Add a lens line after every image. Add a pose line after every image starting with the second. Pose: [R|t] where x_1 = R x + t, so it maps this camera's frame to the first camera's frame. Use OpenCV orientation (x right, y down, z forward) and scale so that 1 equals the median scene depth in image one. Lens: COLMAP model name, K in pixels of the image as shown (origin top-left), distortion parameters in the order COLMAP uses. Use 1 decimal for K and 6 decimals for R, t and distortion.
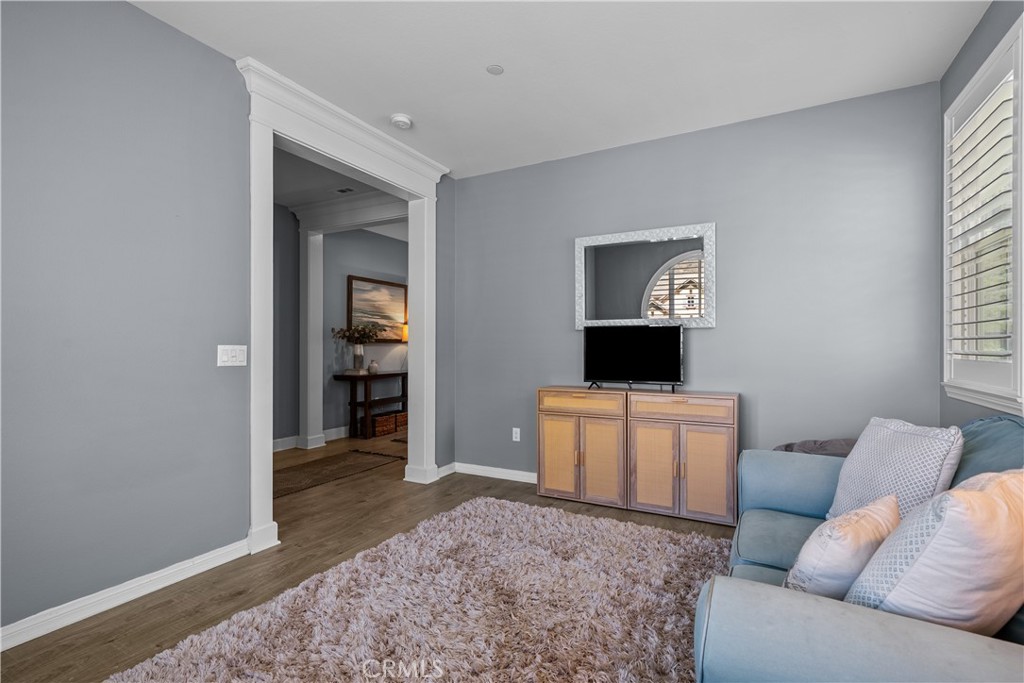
lens RADIAL K [[477.7, 0, 513.0], [0, 477.7, 342.3], [0, 0, 1]] dist [0.000767, -0.001210]
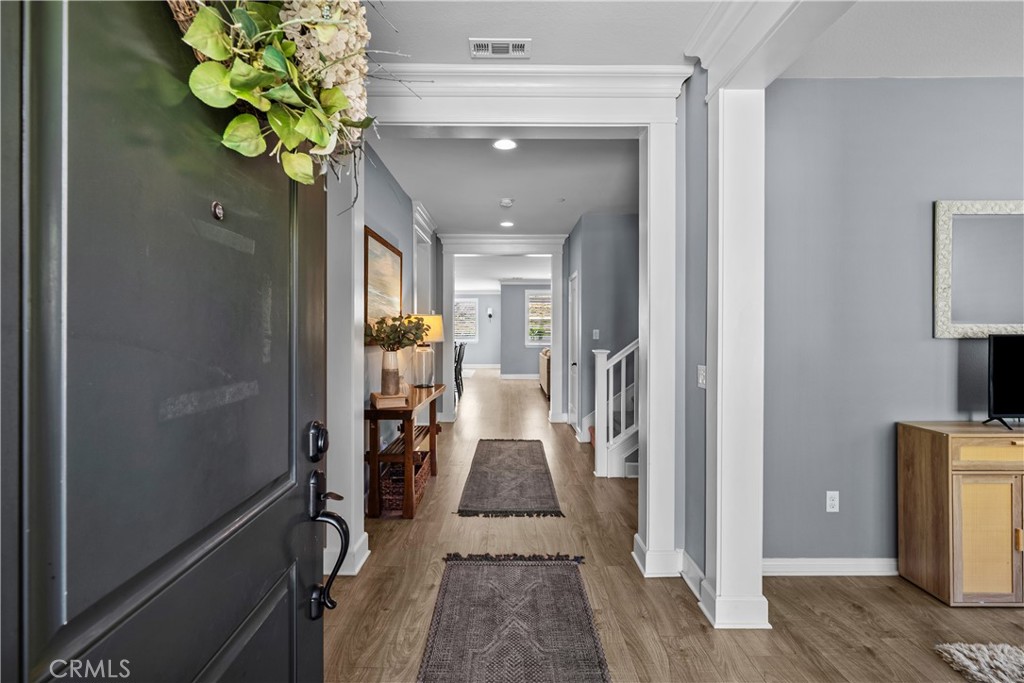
lens RADIAL K [[437.2, 0, 509.8], [0, 437.2, 339.7], [0, 0, 1]] dist [0.002803, -0.000161]
pose [[0.884281, 0.002114, 0.466951, -0.682065], [-0.006990, 0.999938, 0.008711, -0.024789], [-0.466904, -0.010967, 0.884240, 0.730876]]
